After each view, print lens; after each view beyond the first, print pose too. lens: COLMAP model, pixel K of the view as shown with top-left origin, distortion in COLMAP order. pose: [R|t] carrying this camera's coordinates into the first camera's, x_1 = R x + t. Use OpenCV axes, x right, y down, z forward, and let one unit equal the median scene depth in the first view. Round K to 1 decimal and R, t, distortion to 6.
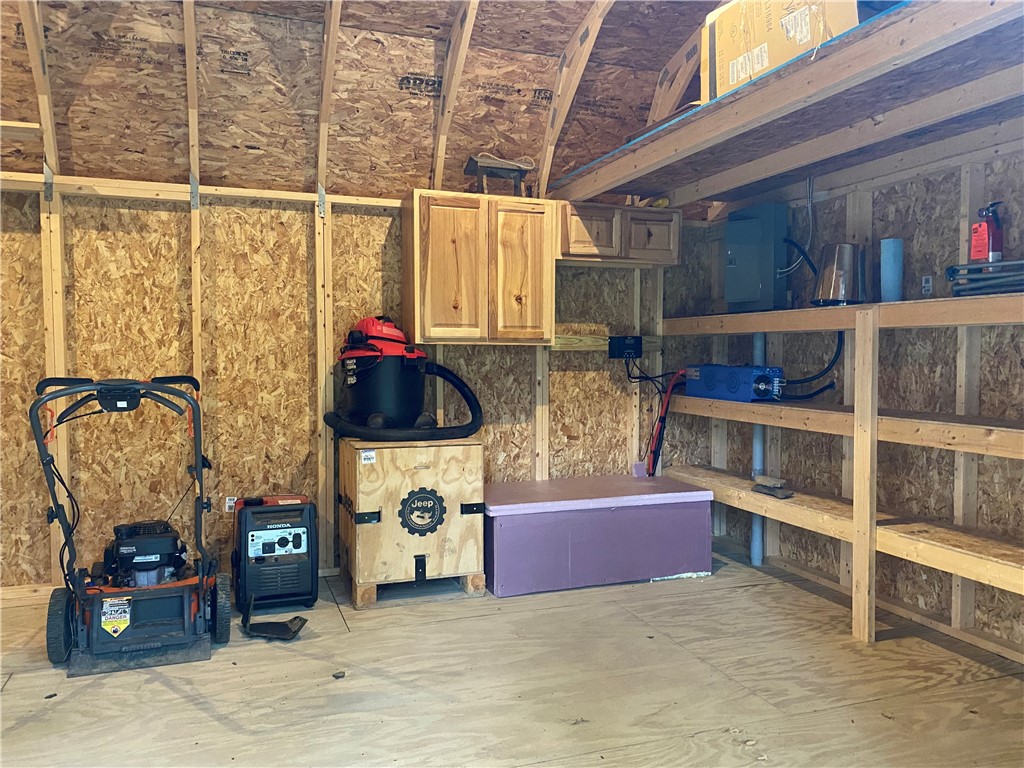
lens RADIAL K [[774.5, 0, 512.0], [0, 774.5, 384.0], [0, 0, 1]] dist [0.038578, -0.069730]
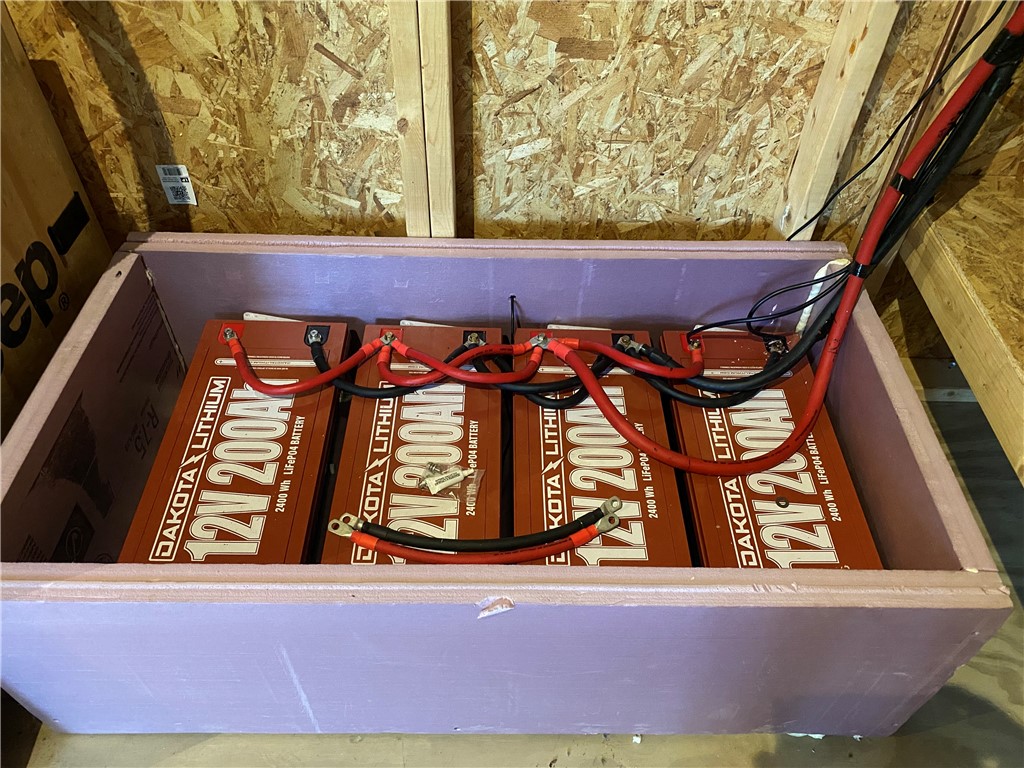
lens RADIAL K [[780.0, 0, 513.6], [0, 780.0, 376.3], [0, 0, 1]] dist [0.007249, -0.005815]
pose [[0.938540, 0.265640, -0.220404, 0.172440], [-0.044285, 0.725929, 0.686343, -0.030490], [0.342317, -0.634400, 0.693077, 0.925080]]
